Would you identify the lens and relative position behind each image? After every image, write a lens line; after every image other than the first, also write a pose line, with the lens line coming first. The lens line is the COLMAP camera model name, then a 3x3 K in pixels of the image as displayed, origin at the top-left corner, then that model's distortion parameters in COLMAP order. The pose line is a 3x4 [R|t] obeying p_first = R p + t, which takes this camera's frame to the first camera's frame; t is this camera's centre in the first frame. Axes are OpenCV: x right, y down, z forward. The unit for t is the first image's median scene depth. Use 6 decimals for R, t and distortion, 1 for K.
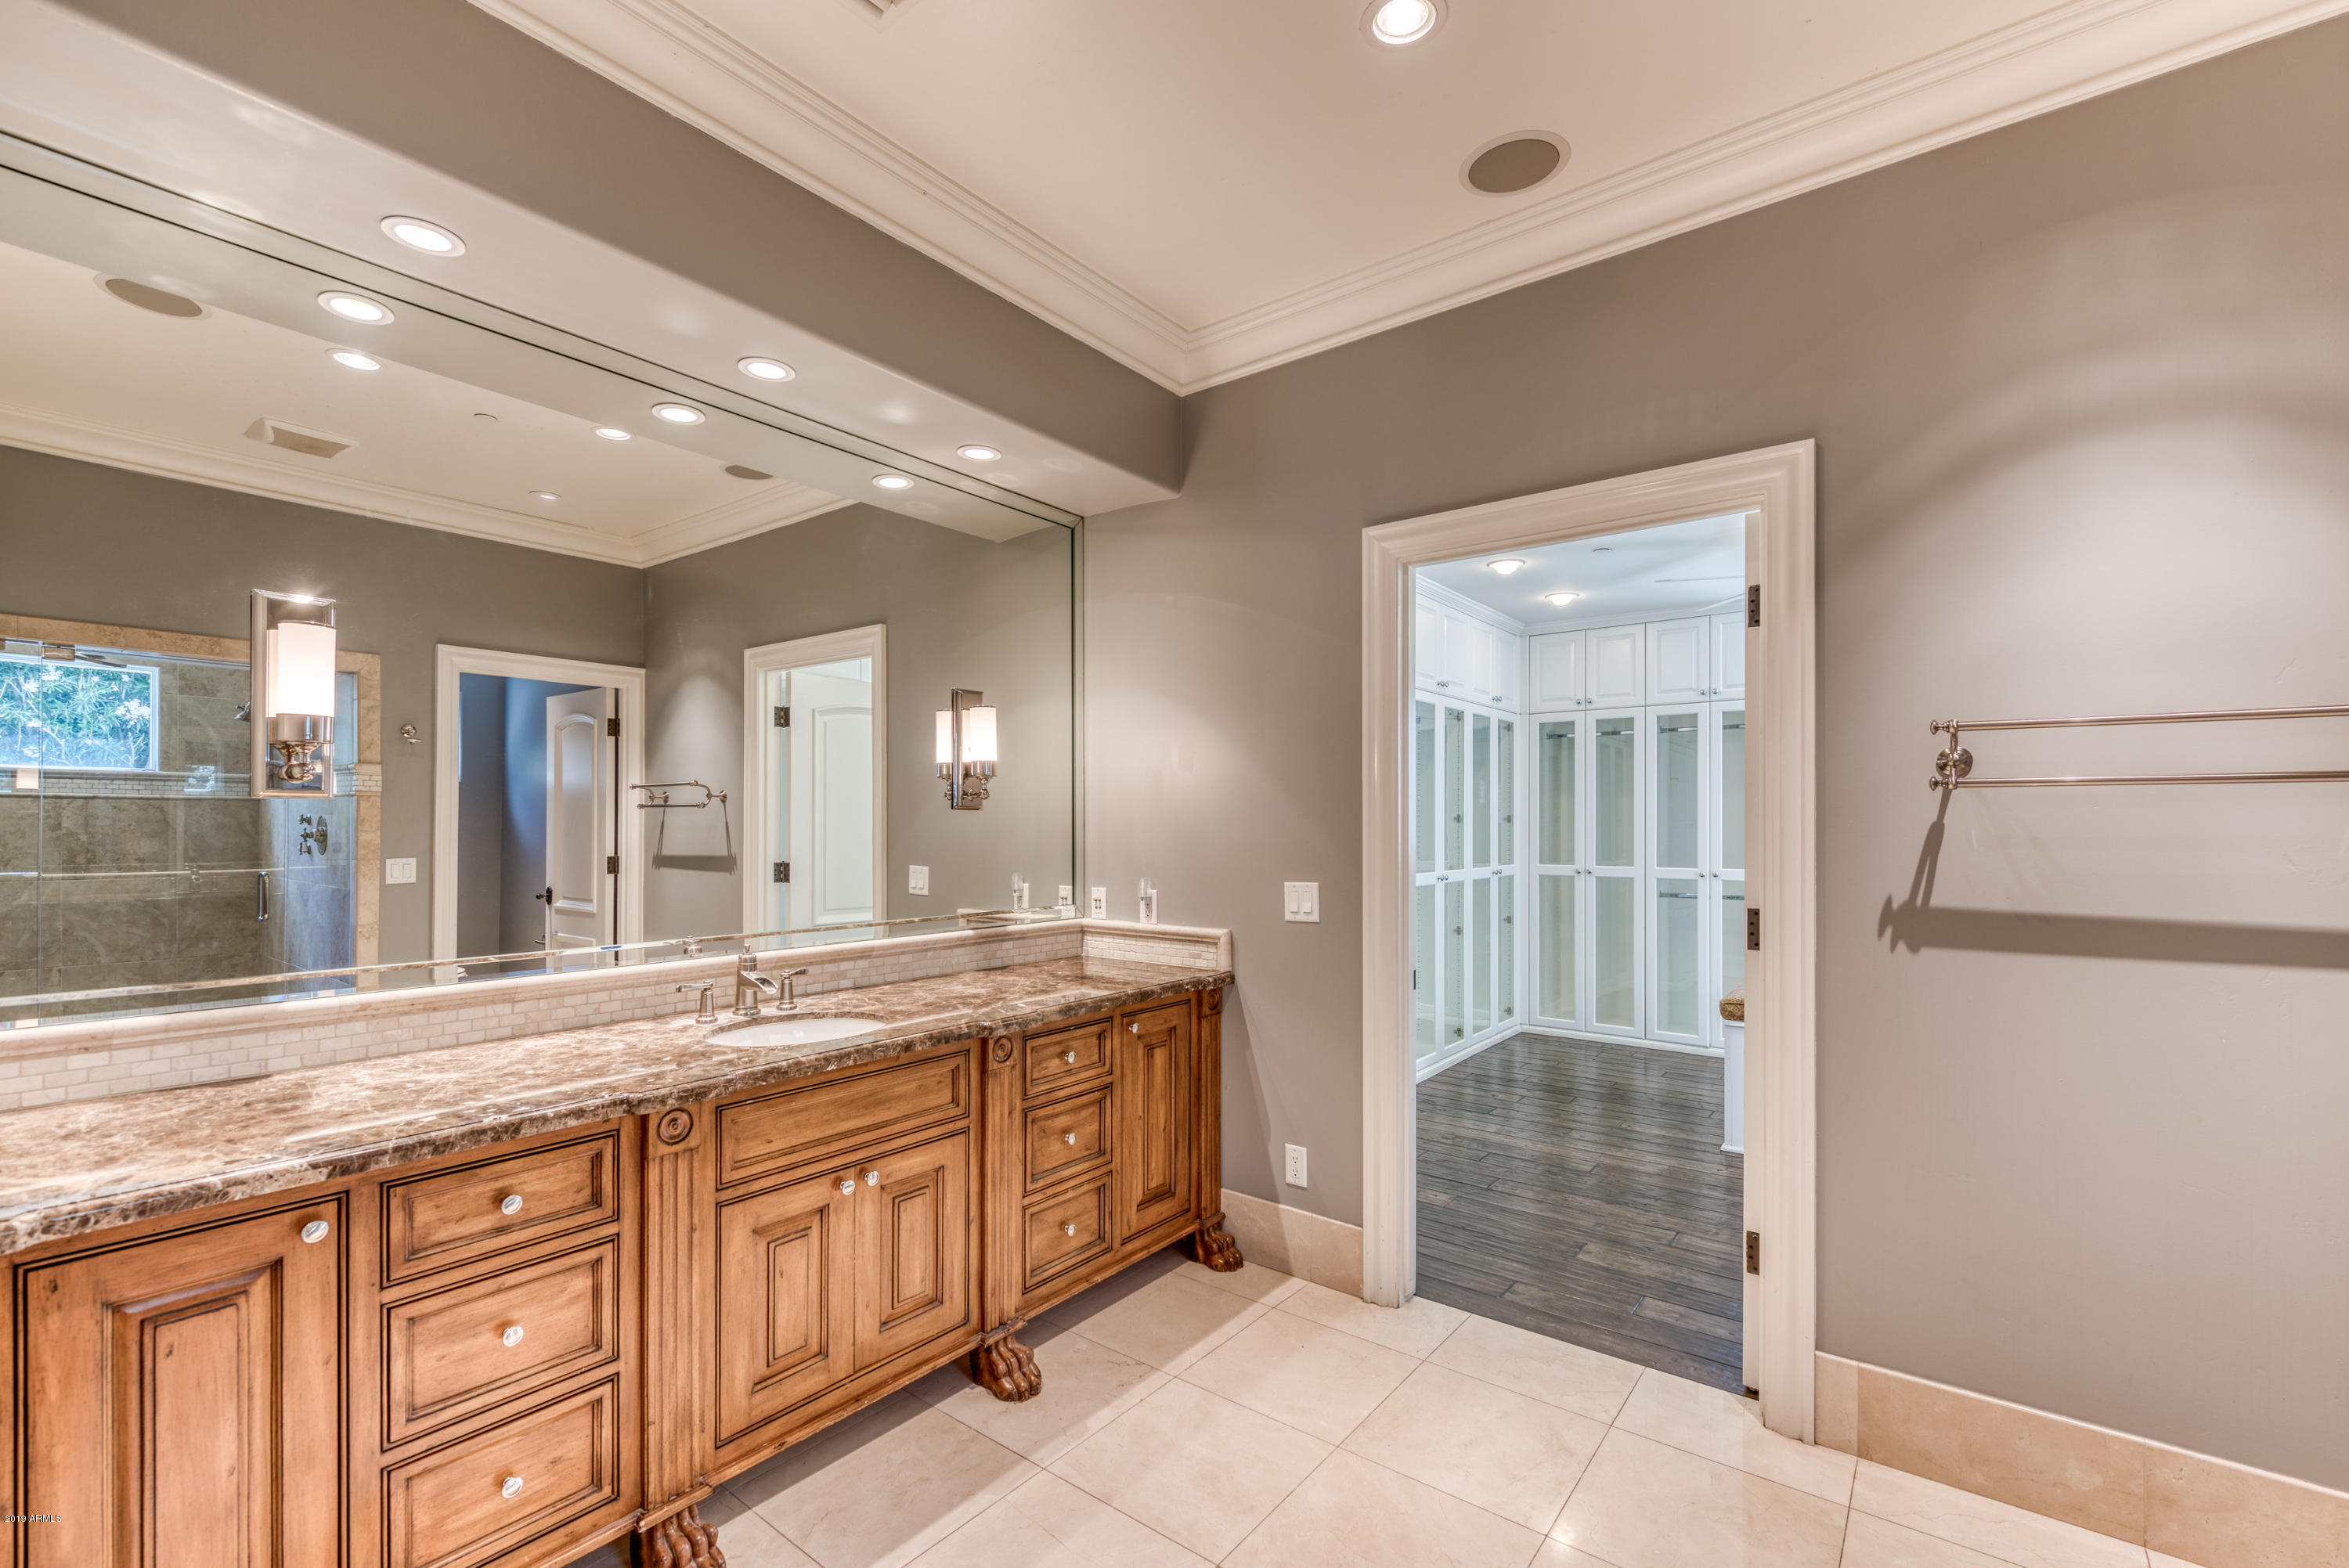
lens RADIAL K [[1016.2, 0, 1178.1], [0, 1016.2, 812.1], [0, 0, 1]] dist [-0.000492, -0.000031]
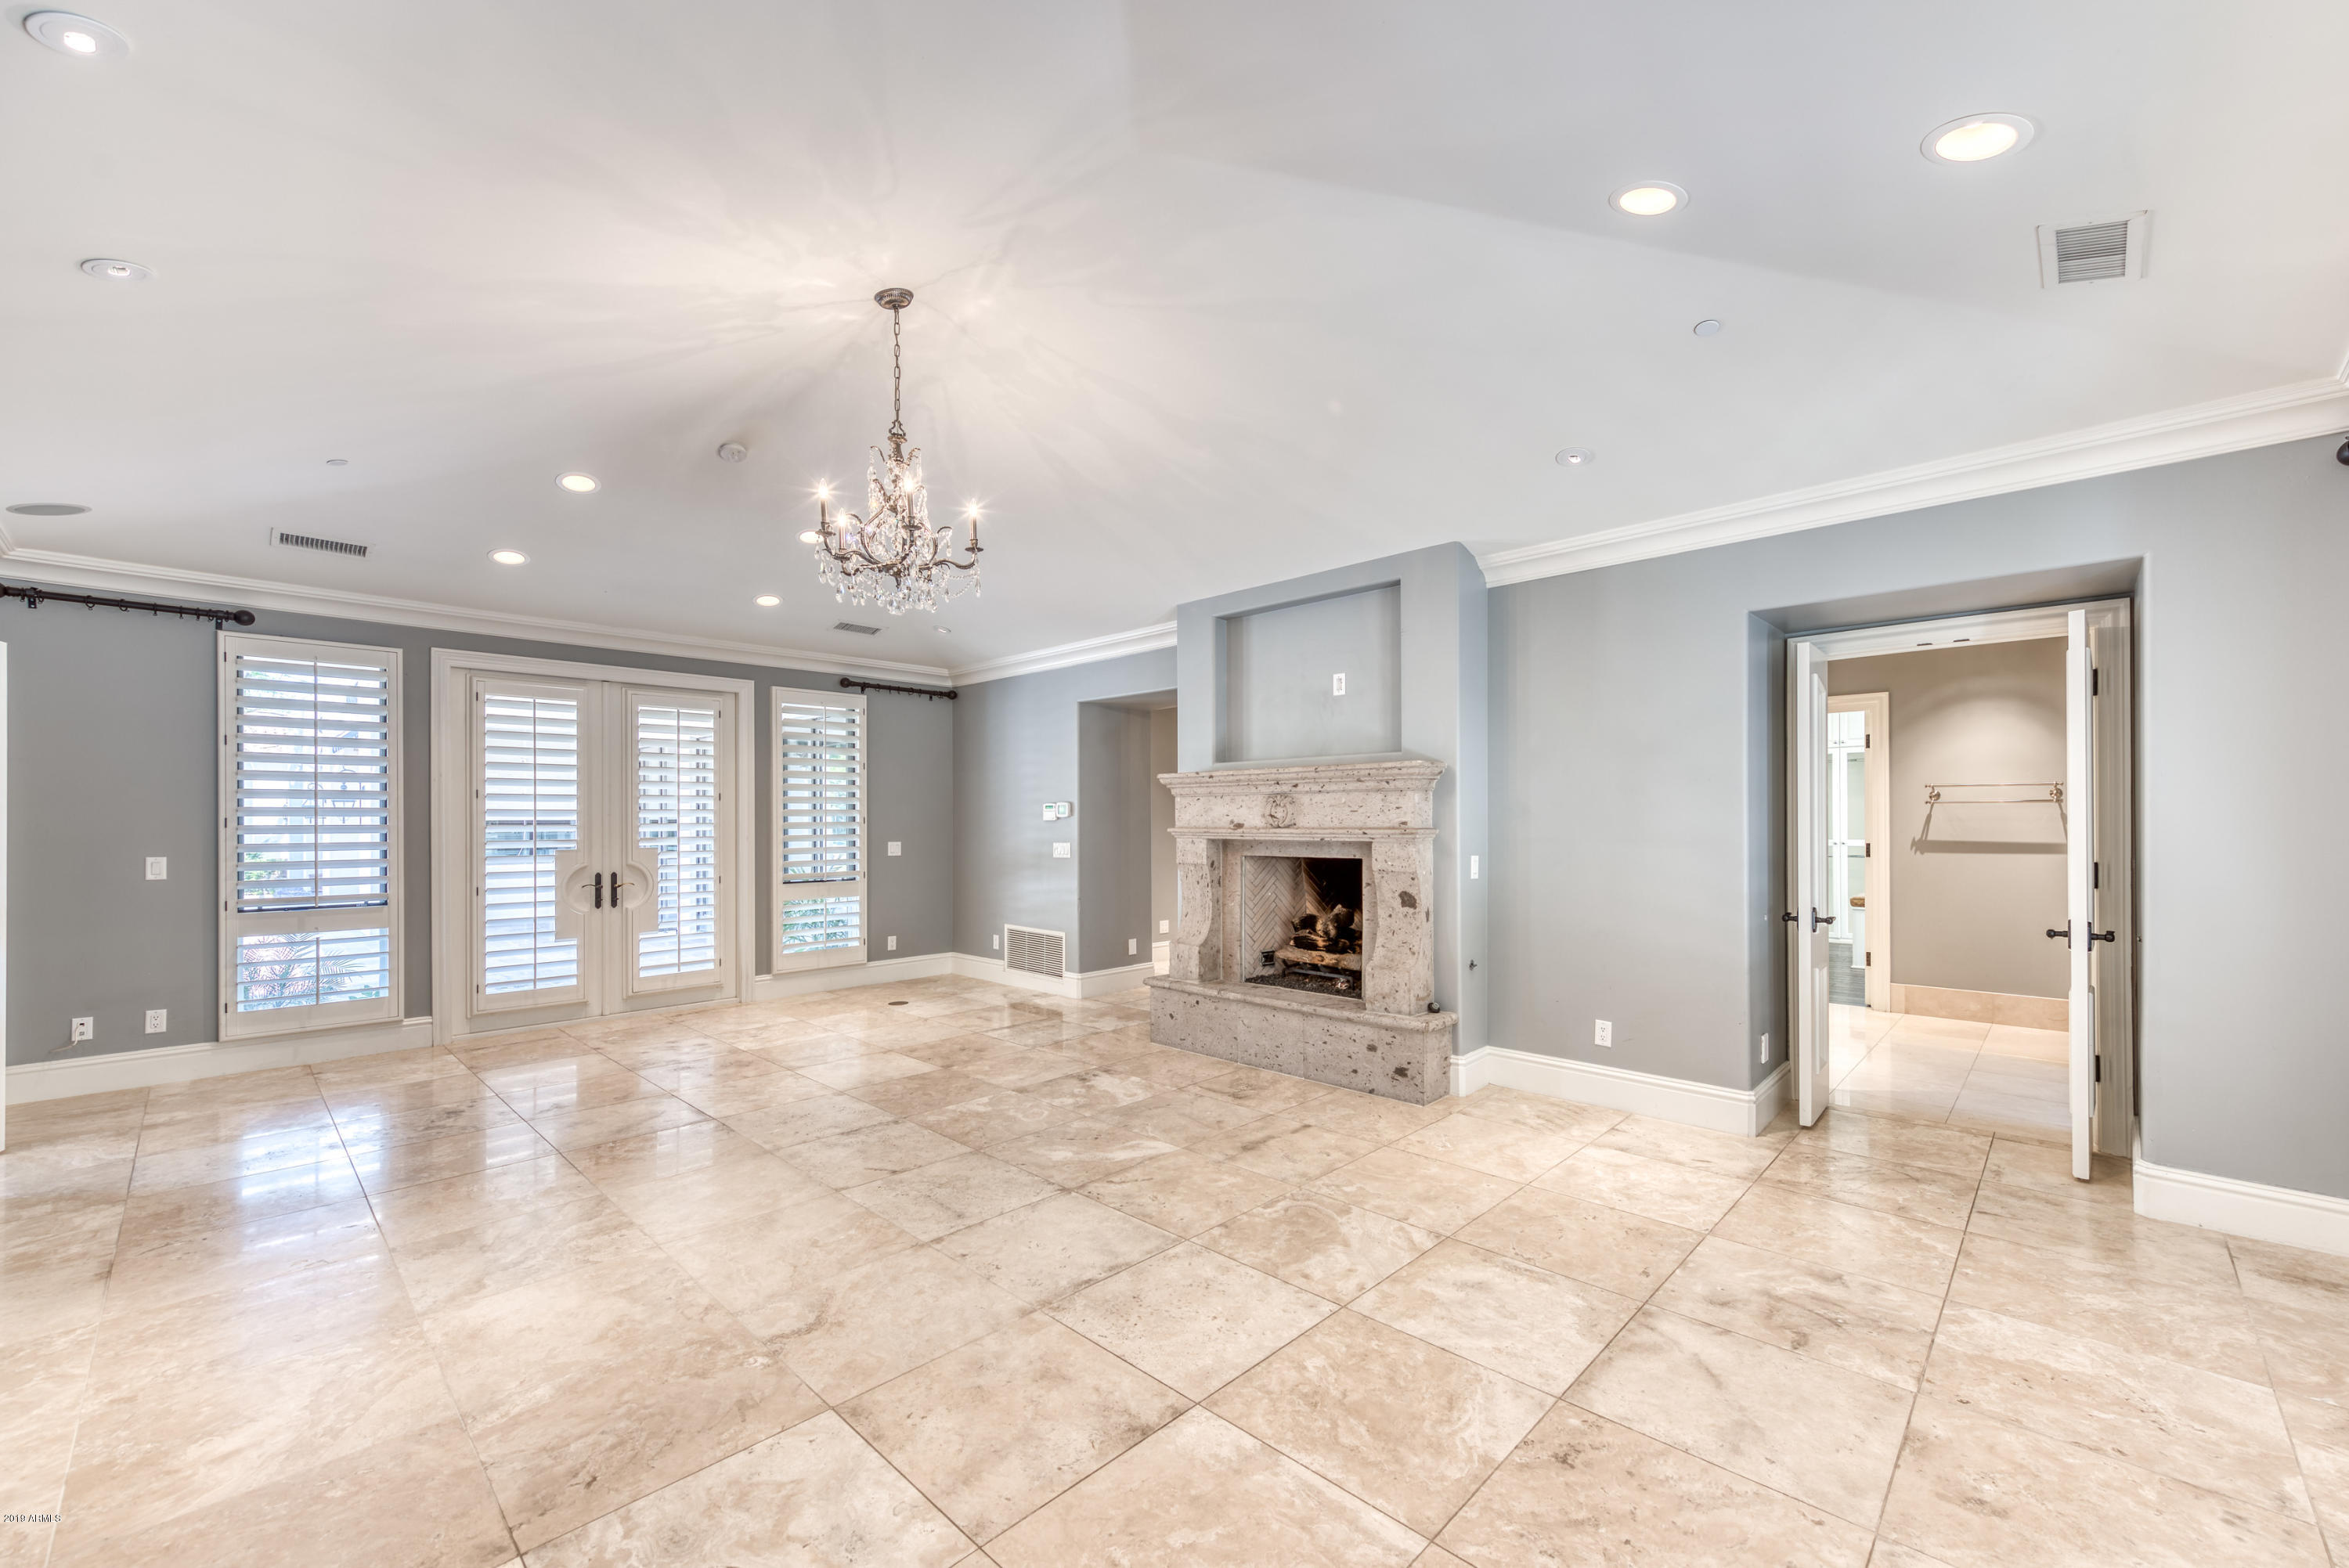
lens RADIAL K [[933.4, 0, 1182.0], [0, 933.4, 795.4], [0, 0, 1]] dist [0.007126, 0.000000]
pose [[0.994021, -0.004359, -0.109106, -1.259767], [0.004320, 0.999990, -0.000595, -0.055370], [0.109108, 0.000120, 0.994030, -2.169269]]
